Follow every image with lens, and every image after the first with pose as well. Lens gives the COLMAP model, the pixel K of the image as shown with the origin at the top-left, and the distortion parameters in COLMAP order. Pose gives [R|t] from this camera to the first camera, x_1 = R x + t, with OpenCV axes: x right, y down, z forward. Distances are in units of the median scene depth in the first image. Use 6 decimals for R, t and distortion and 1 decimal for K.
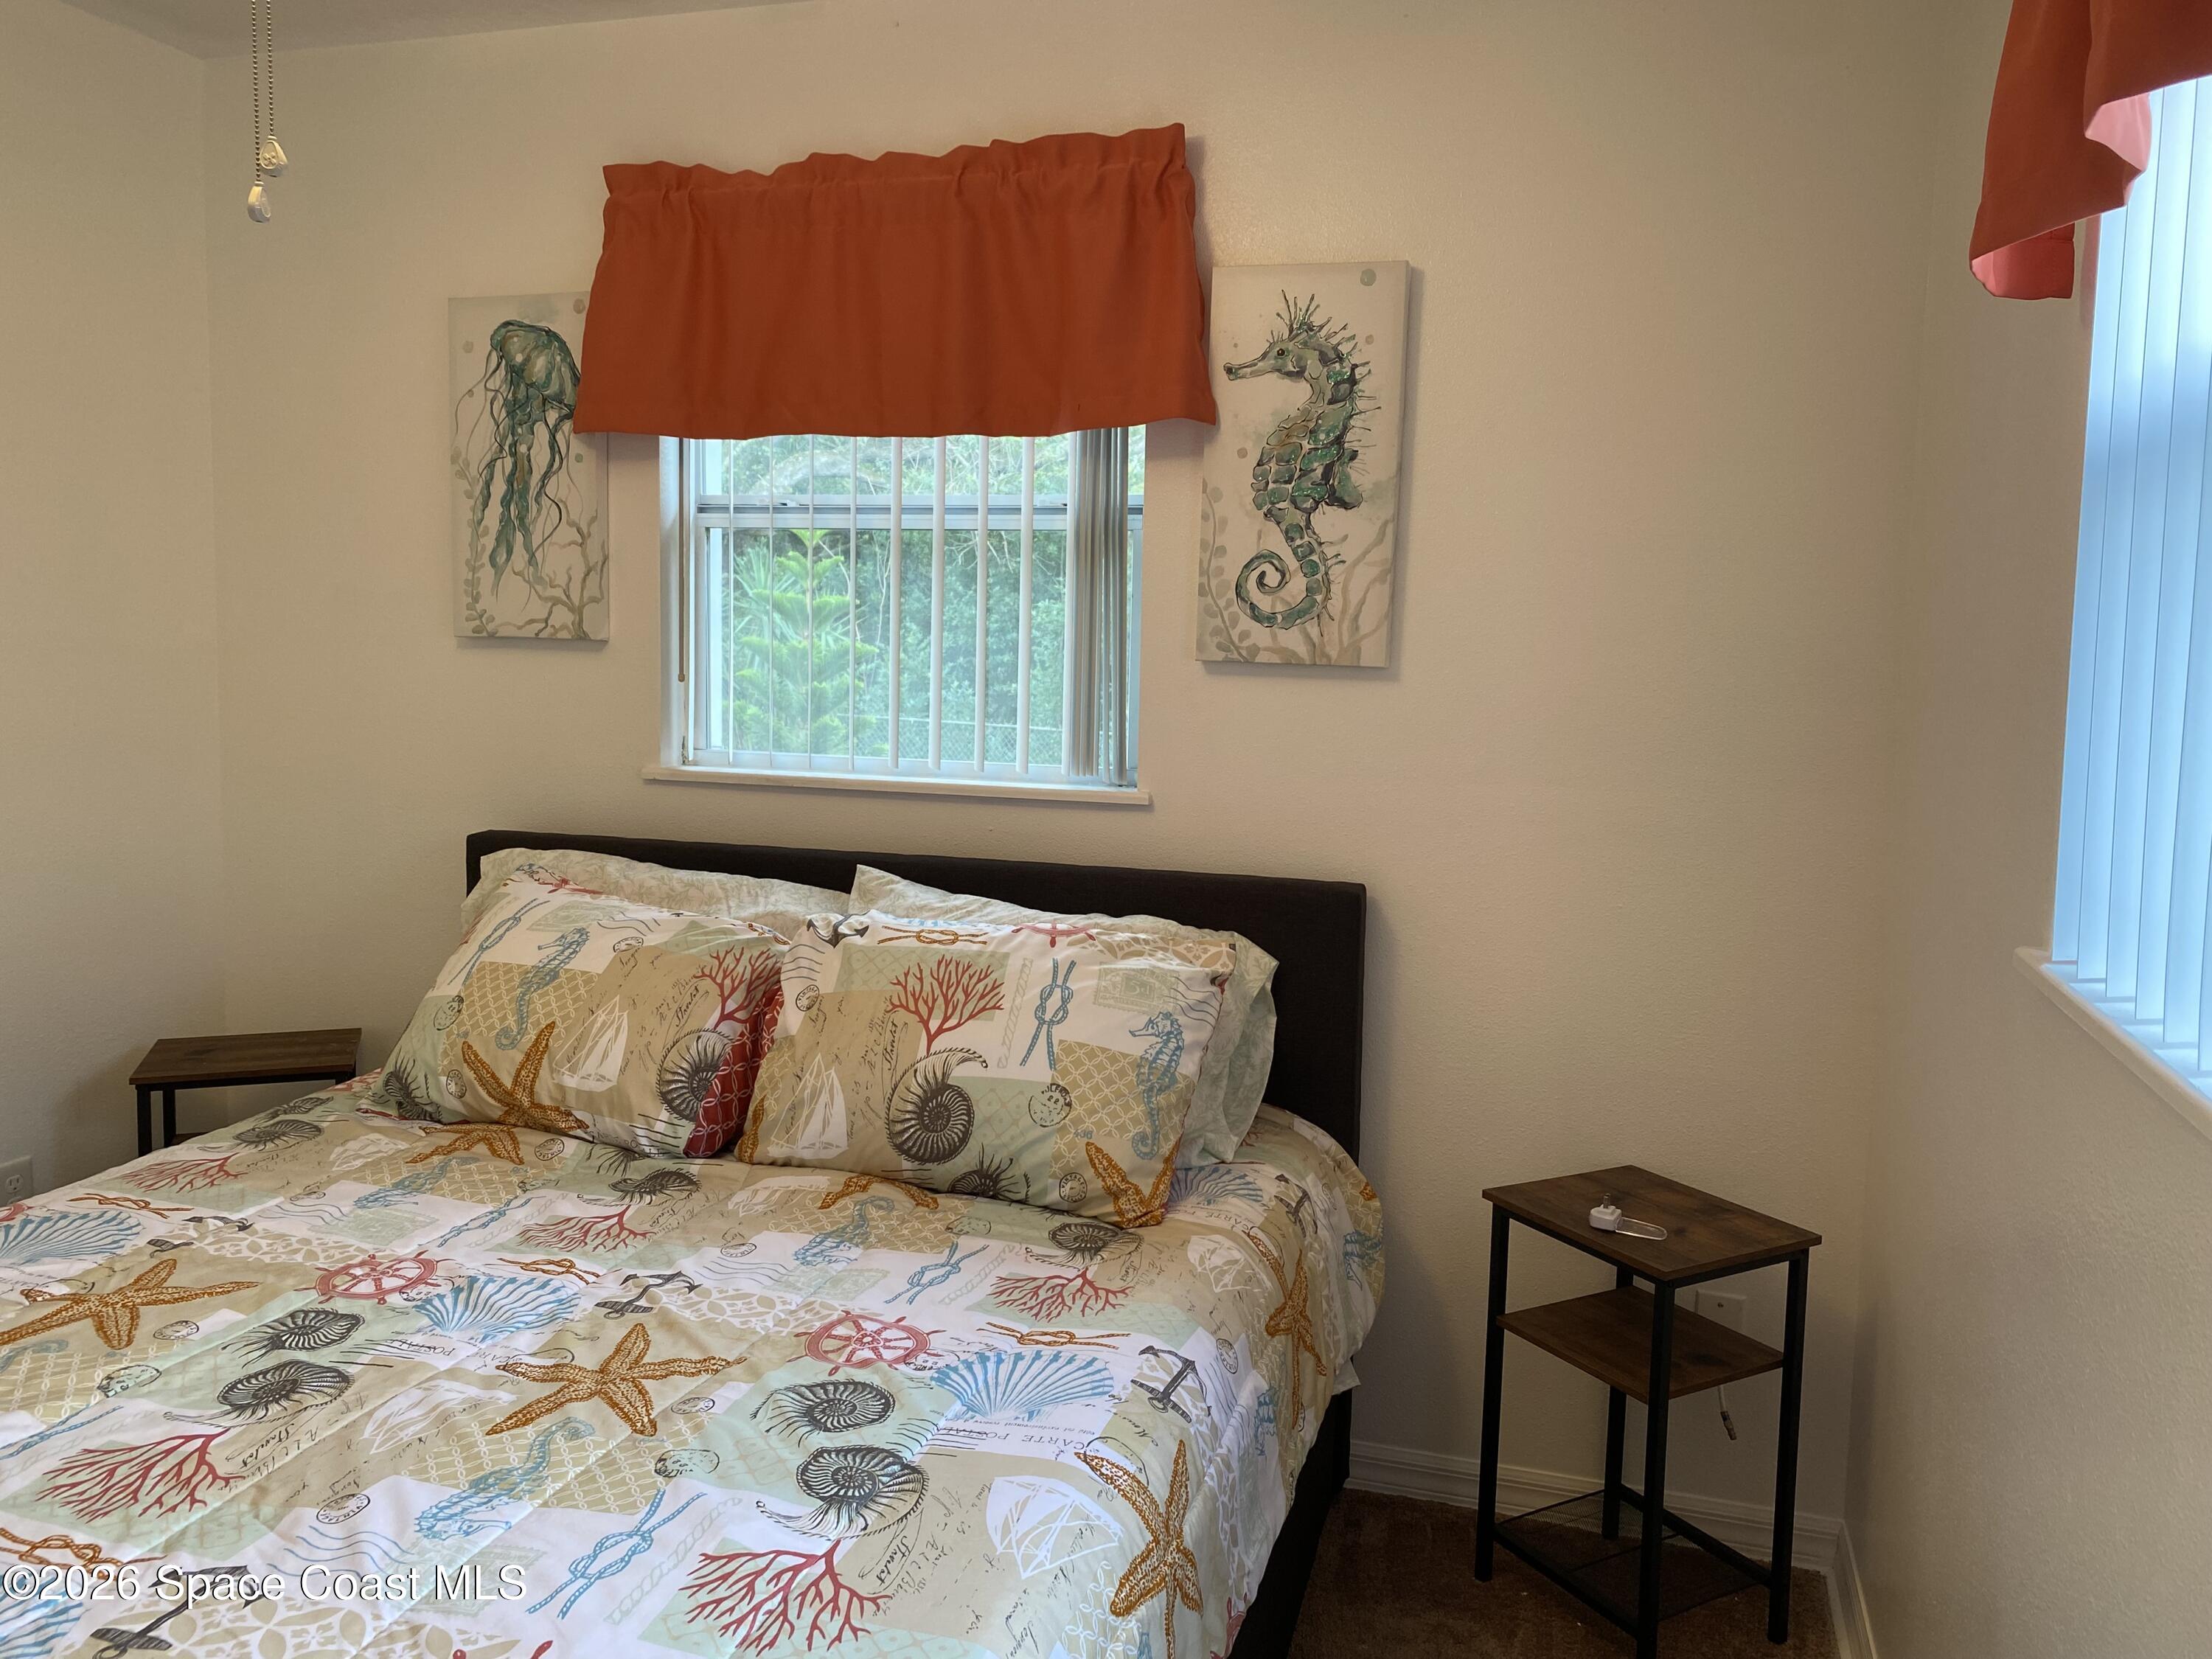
lens RADIAL K [[1688.8, 0, 1121.5], [0, 1688.8, 807.9], [0, 0, 1]] dist [0.049561, -0.070215]
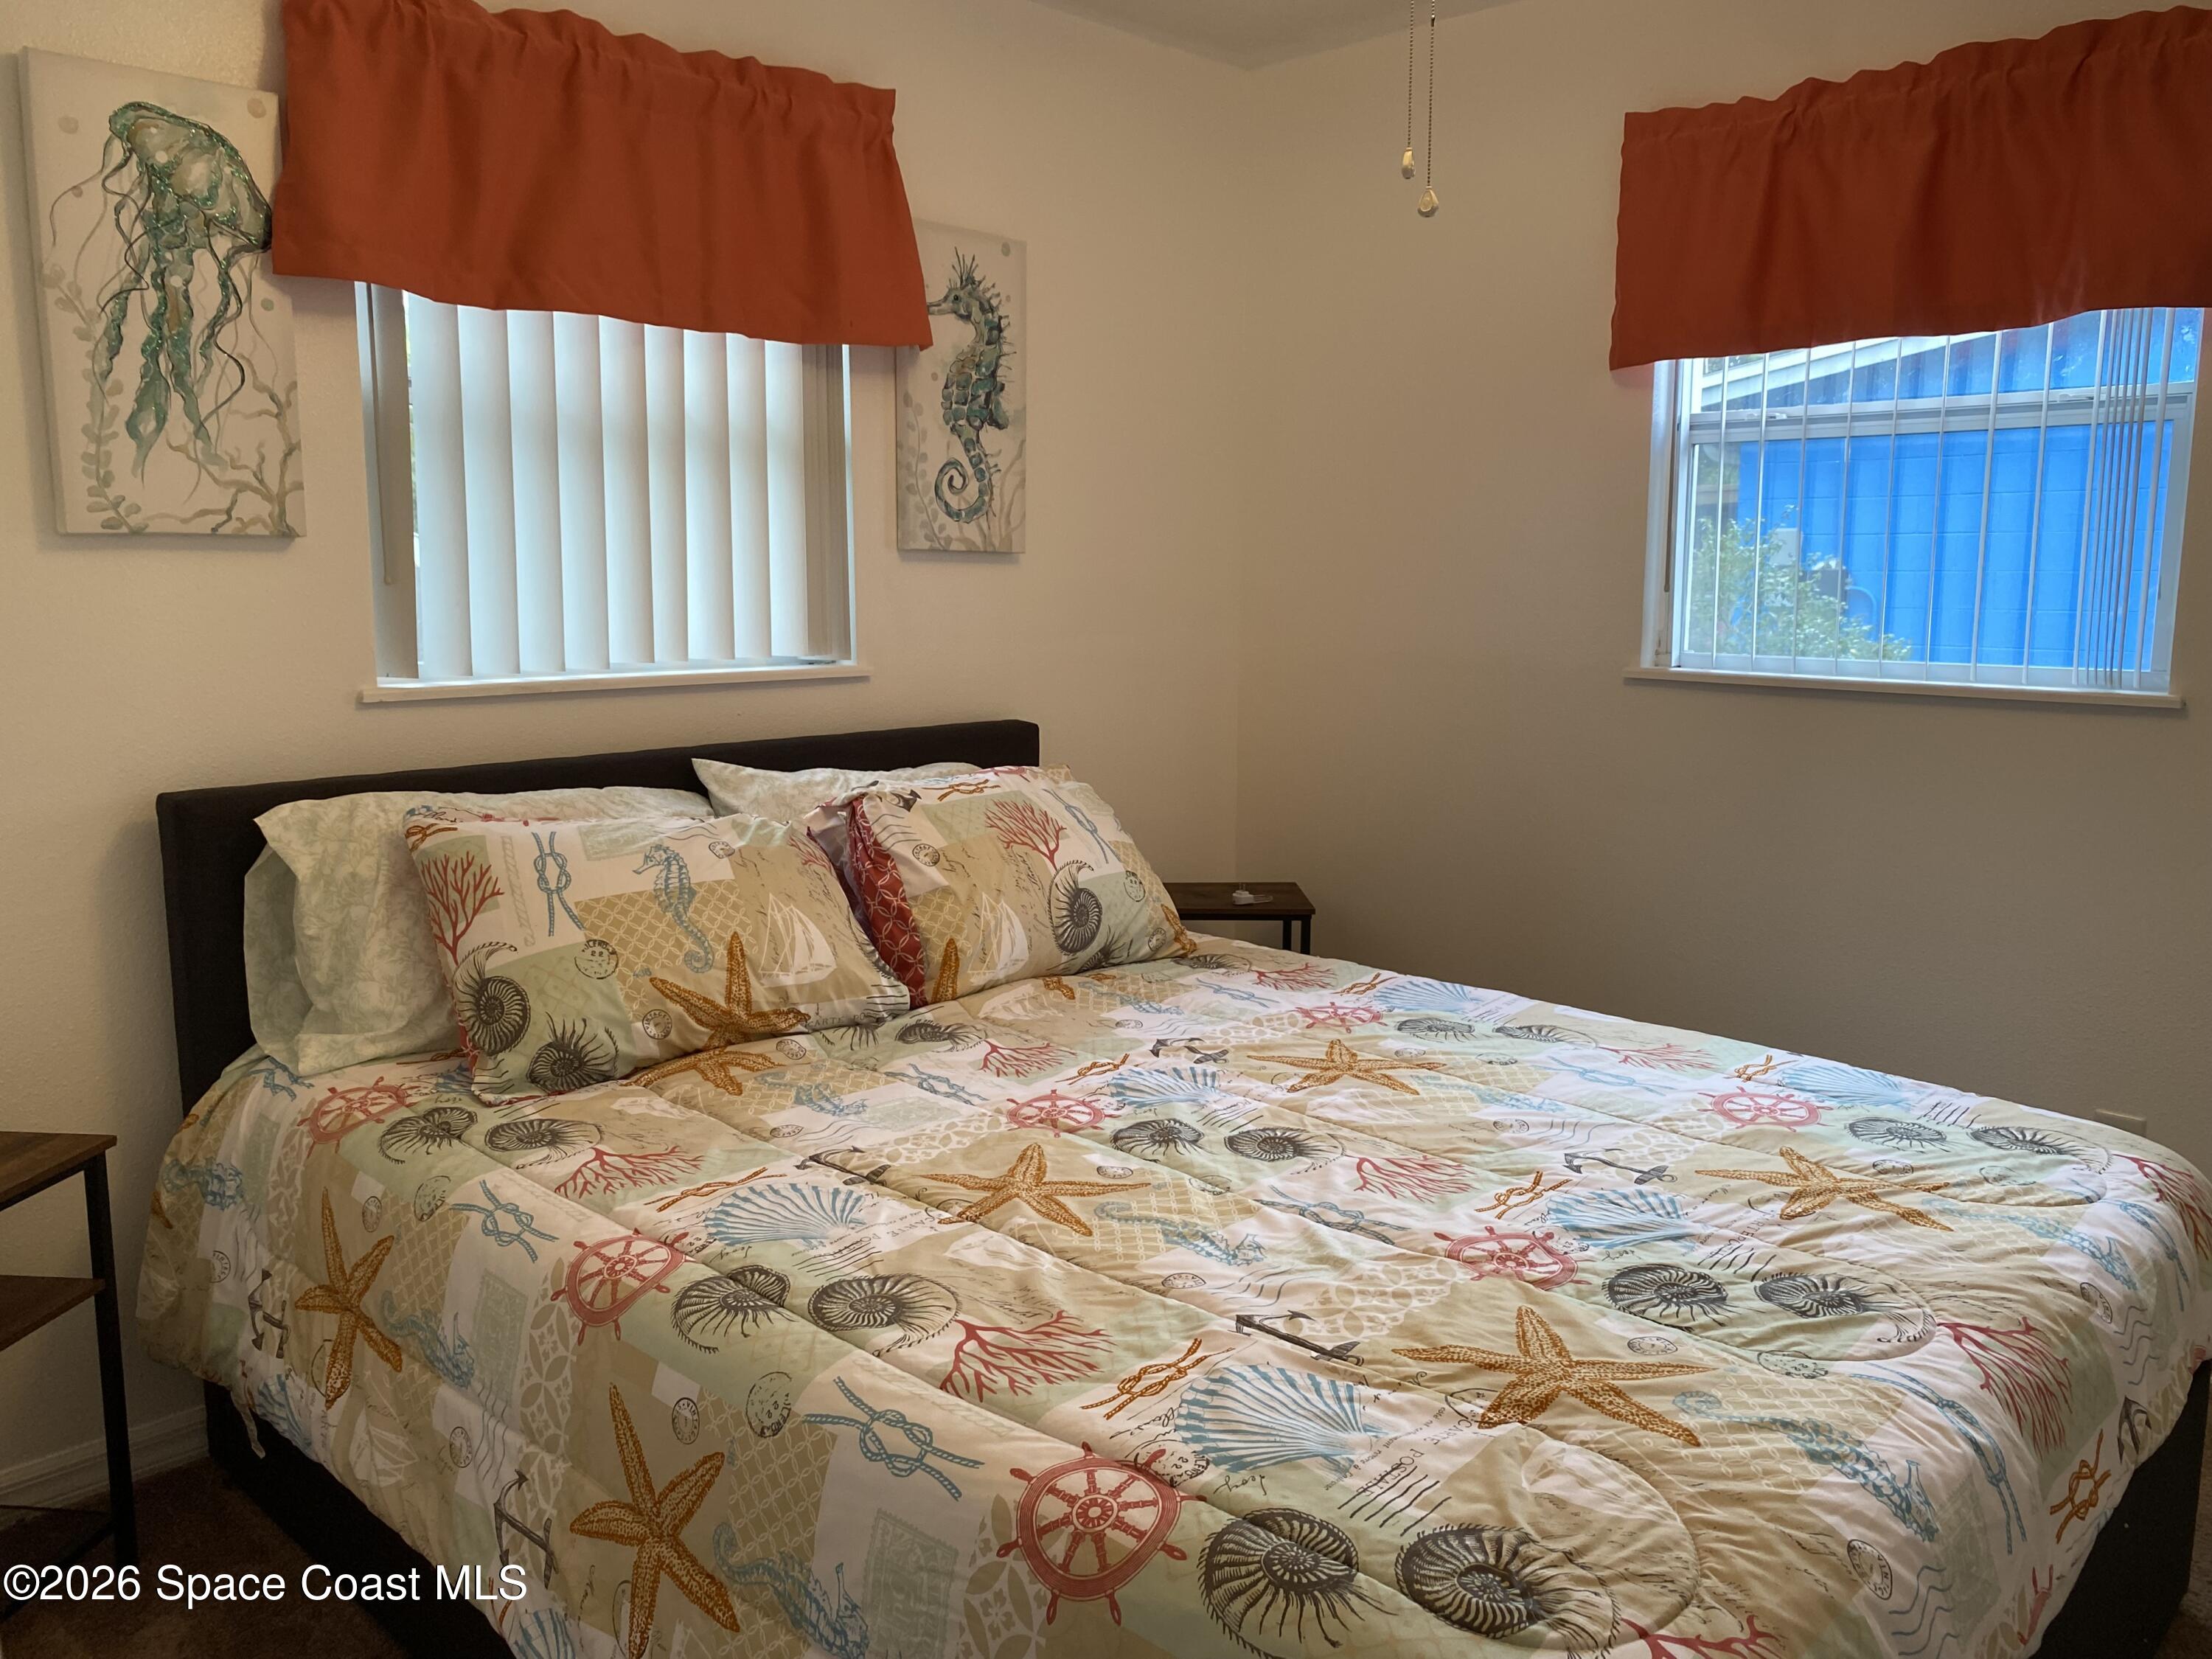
lens RADIAL K [[1688.8, 0, 1099.9], [0, 1688.8, 821.9], [0, 0, 1]] dist [0.049561, -0.070215]
pose [[0.450838, -0.154659, 0.879105, -0.994338], [0.097855, 0.987502, 0.123546, -0.032110], [-0.887226, 0.030325, 0.460337, 0.339998]]
